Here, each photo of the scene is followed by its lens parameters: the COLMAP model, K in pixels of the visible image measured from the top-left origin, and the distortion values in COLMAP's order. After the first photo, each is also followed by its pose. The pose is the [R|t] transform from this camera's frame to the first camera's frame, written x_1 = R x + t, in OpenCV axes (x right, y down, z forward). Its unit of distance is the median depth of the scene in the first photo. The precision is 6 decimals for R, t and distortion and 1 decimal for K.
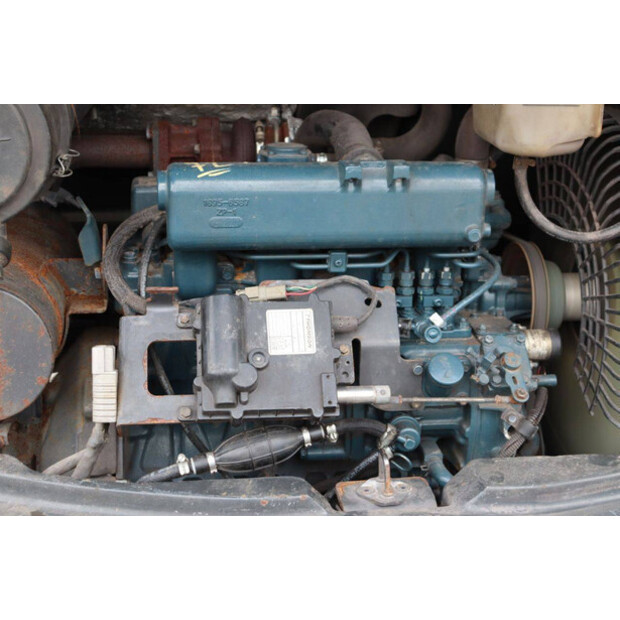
lens RADIAL K [[992.6, 0, 310.0], [0, 992.6, 310.0], [0, 0, 1]] dist [0.130808, -0.012407]
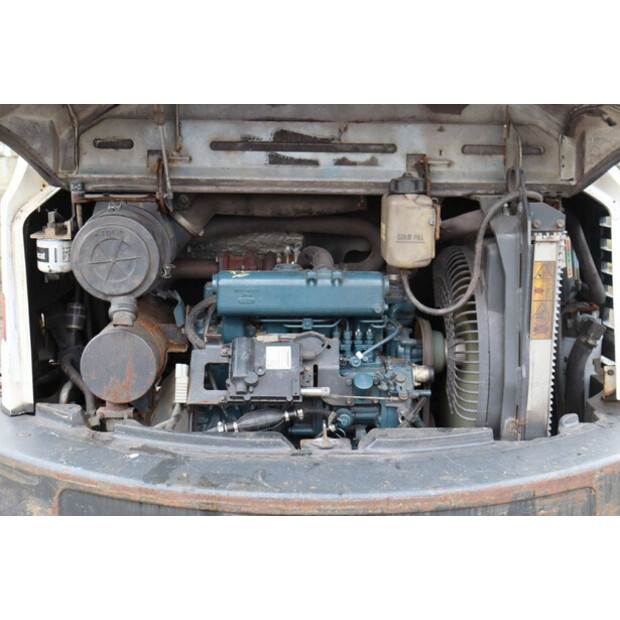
lens RADIAL K [[809.3, 0, 310.0], [0, 809.3, 310.0], [0, 0, 1]] dist [-0.000674, 0.000590]
pose [[0.995503, 0.008488, -0.094347, 0.181969], [-0.021293, 0.990540, -0.135562, 0.136524], [0.092304, 0.136962, 0.986266, -0.522922]]
